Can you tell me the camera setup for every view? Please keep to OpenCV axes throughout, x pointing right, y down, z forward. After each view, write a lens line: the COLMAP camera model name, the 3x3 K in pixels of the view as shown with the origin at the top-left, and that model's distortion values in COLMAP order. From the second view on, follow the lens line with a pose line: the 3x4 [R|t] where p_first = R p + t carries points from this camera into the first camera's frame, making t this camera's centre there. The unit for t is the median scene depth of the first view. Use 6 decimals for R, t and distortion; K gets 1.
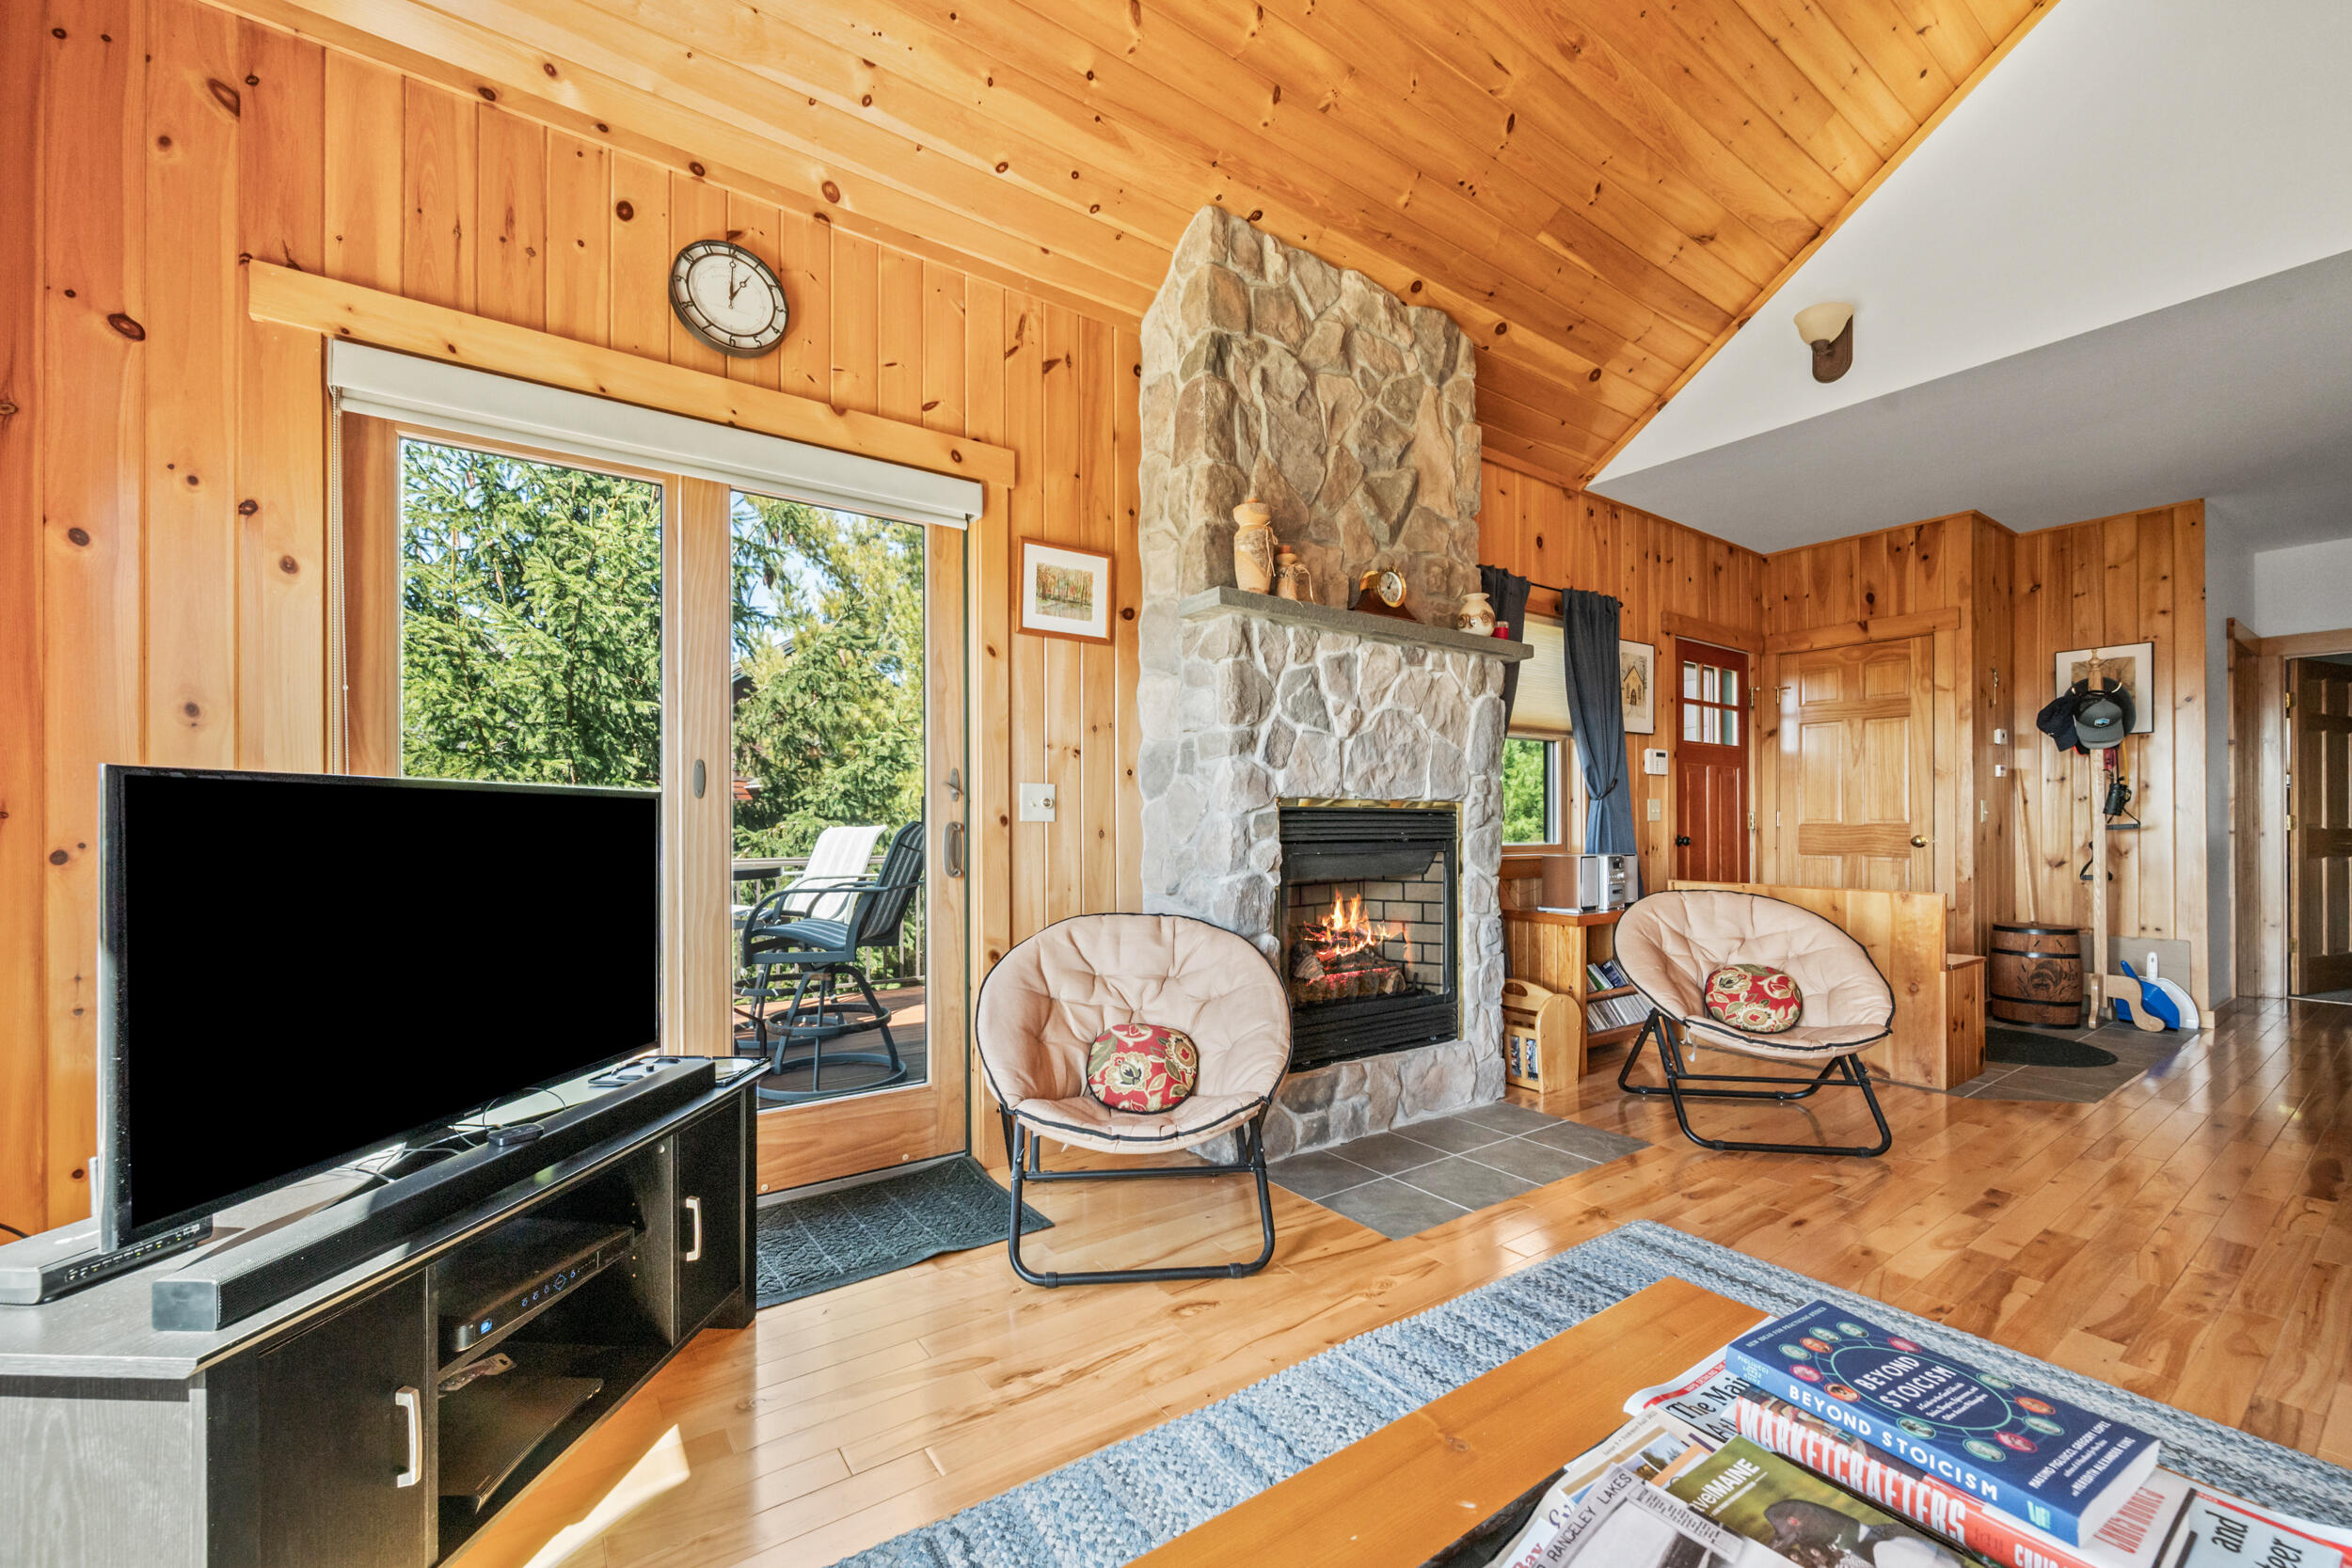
lens RADIAL K [[946.1, 0, 1151.4], [0, 946.1, 822.7], [0, 0, 1]] dist [0.002819, 0.000285]
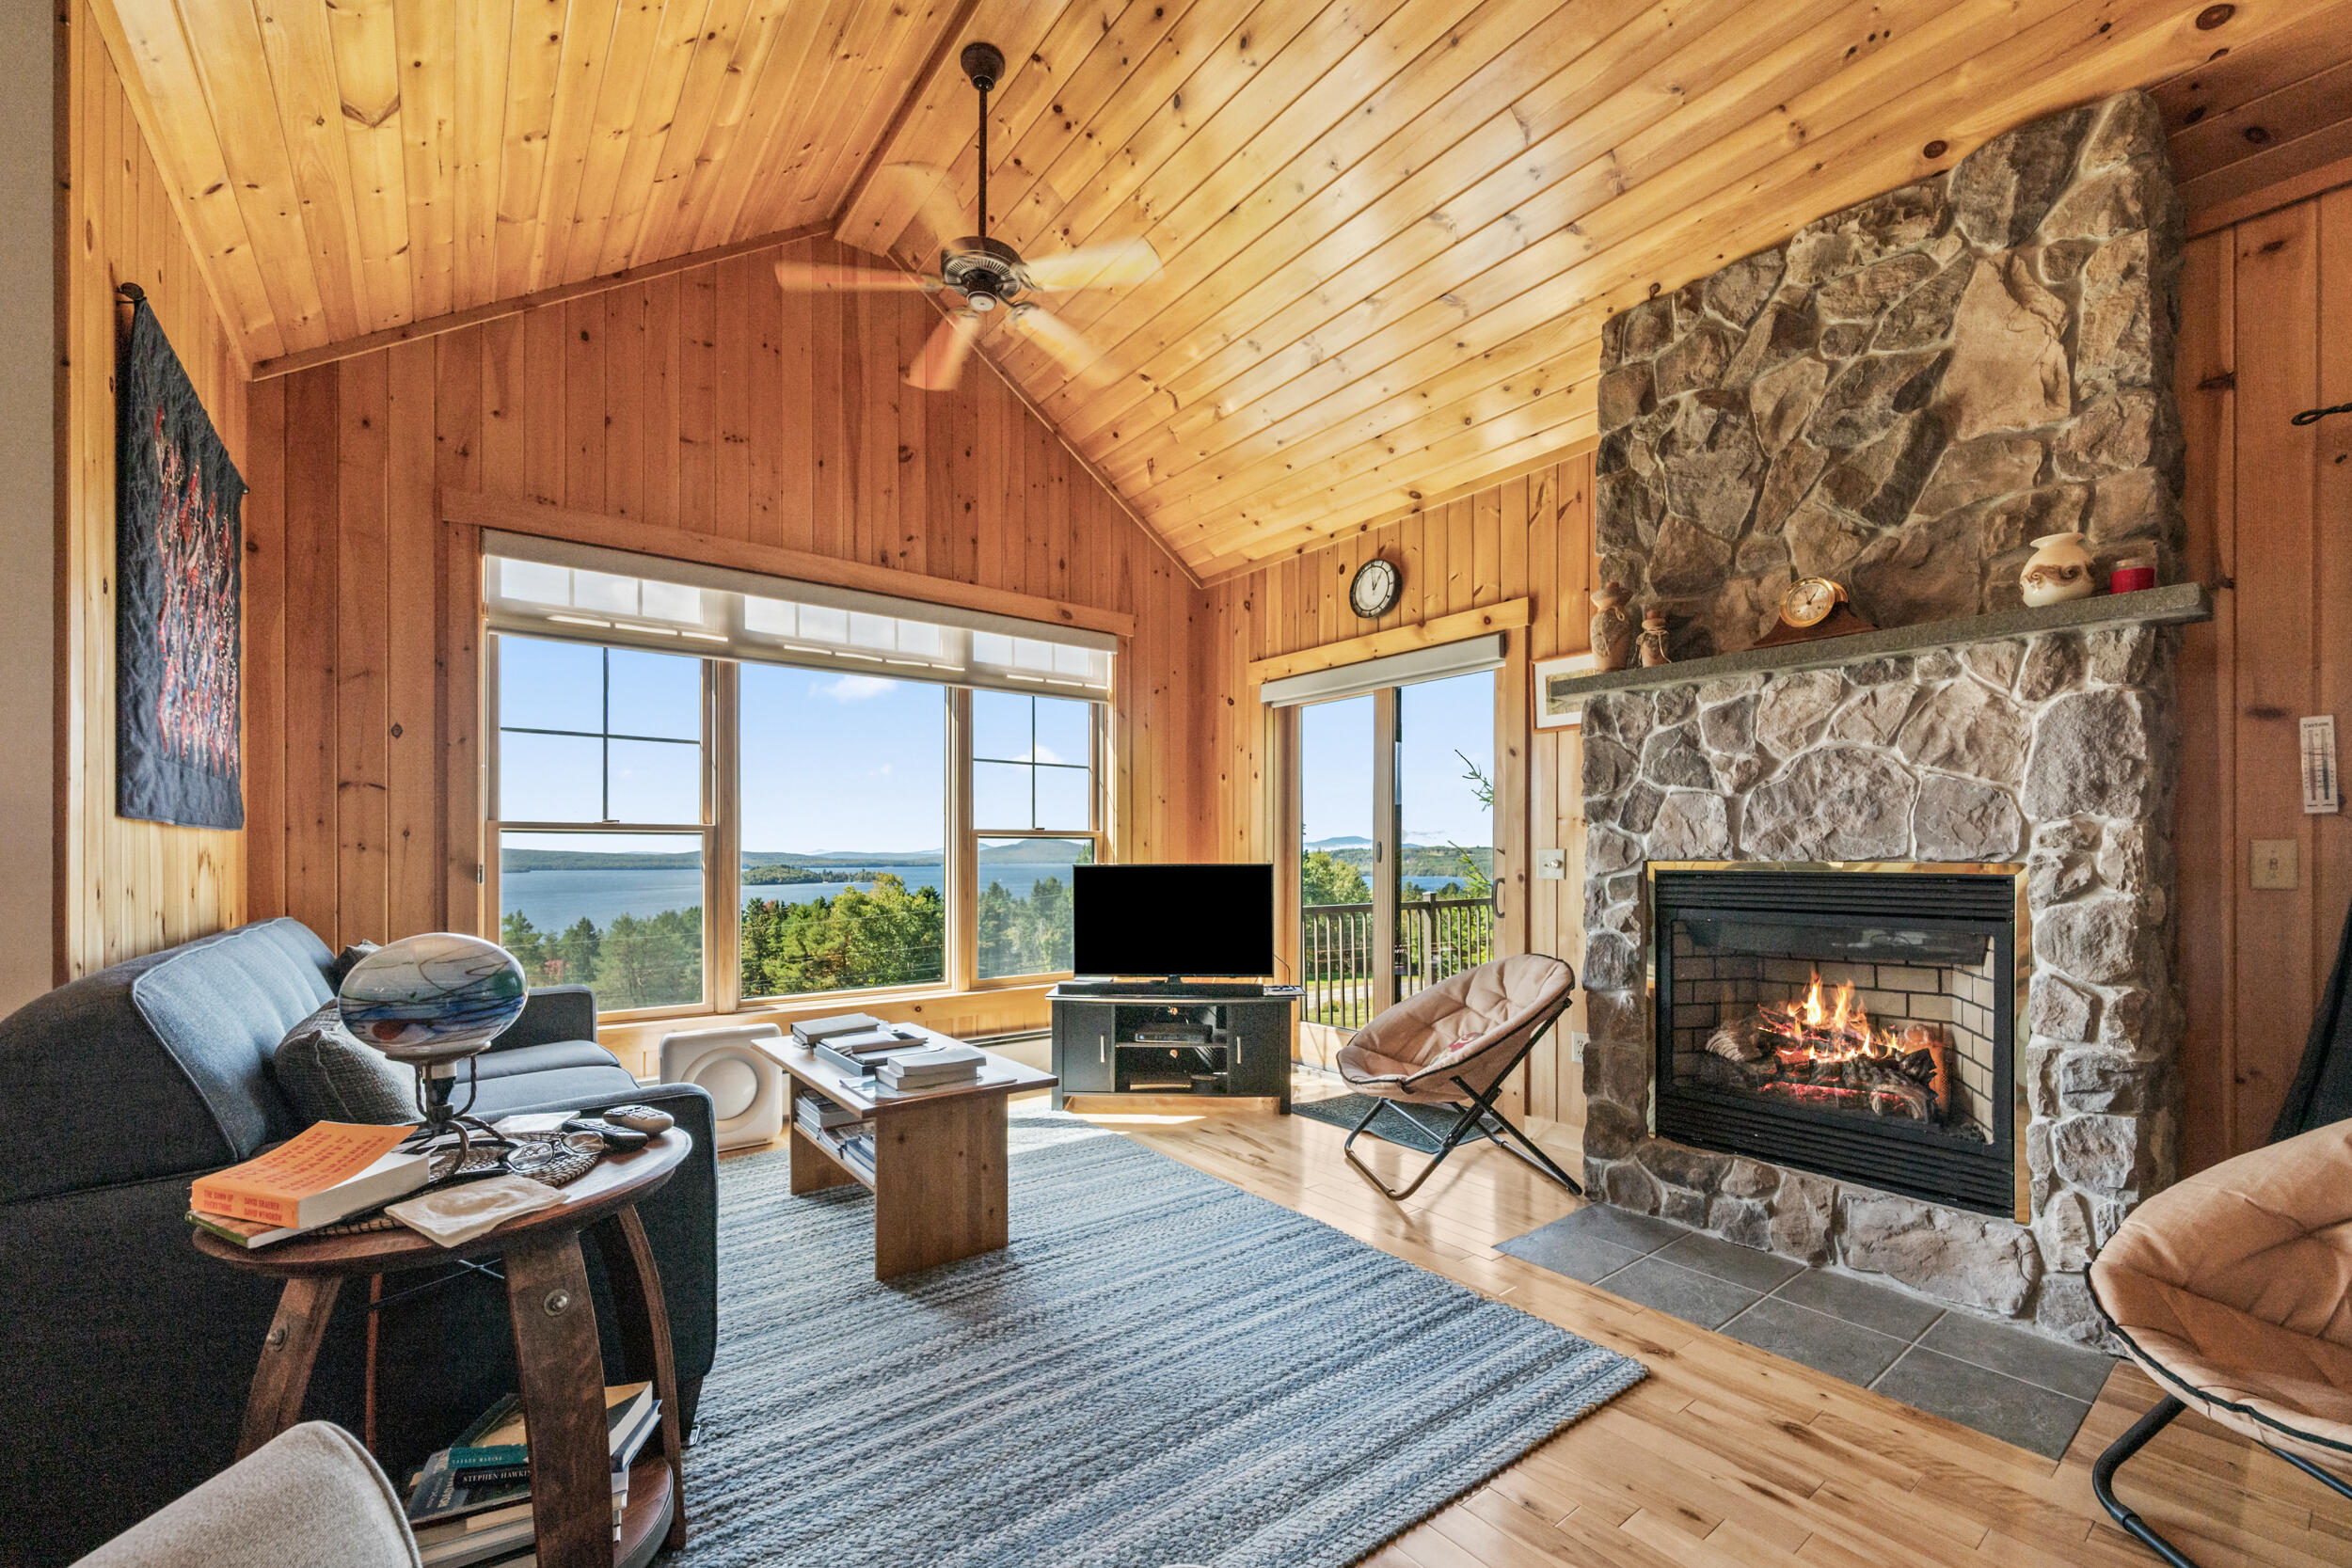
lens RADIAL K [[945.8, 0, 1181.4], [0, 945.8, 848.0], [0, 0, 1]] dist [0.000249, -0.000388]
pose [[0.043881, -0.007614, -0.999008, 1.412449], [0.004637, 0.999962, -0.007417, -0.044320], [0.999026, -0.004307, 0.043914, 0.569971]]
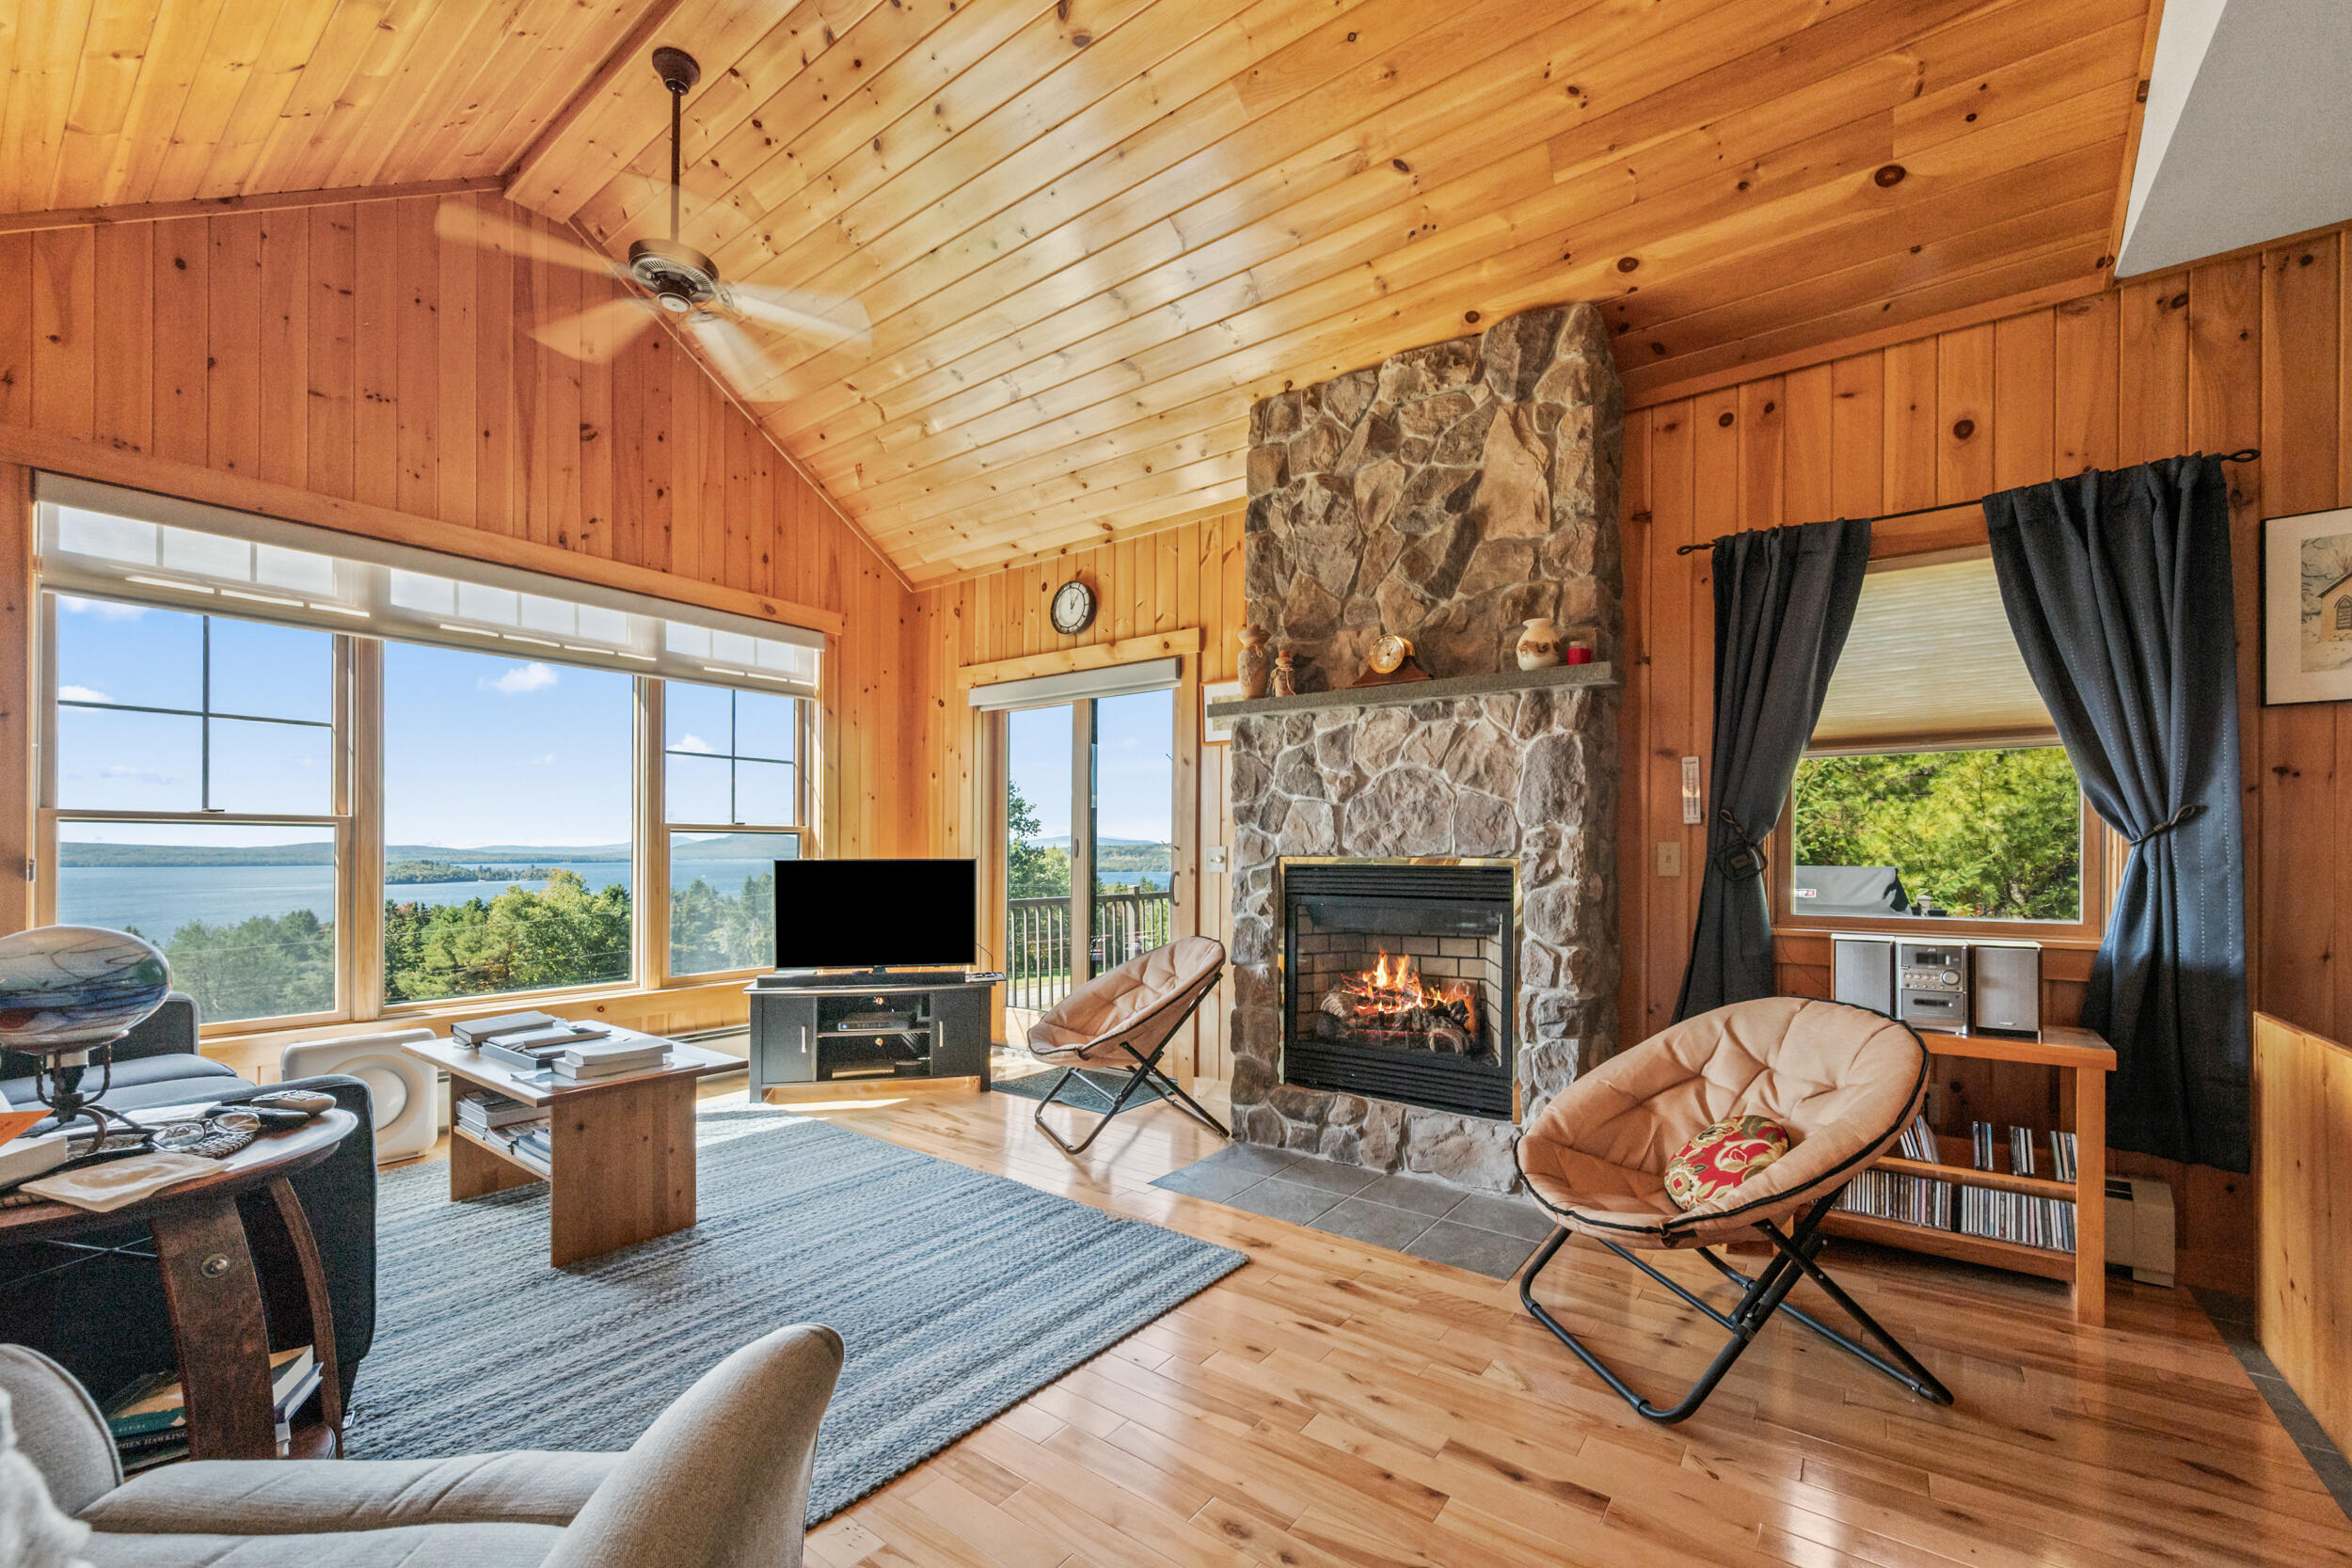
lens RADIAL K [[945.8, 0, 1178.9], [0, 945.8, 846.1], [0, 0, 1]] dist [0.000249, -0.000388]
pose [[0.313328, -0.004233, -0.949635, 1.583704], [0.001498, 0.999991, -0.003963, -0.044338], [0.949644, -0.000180, 0.313332, 0.613323]]
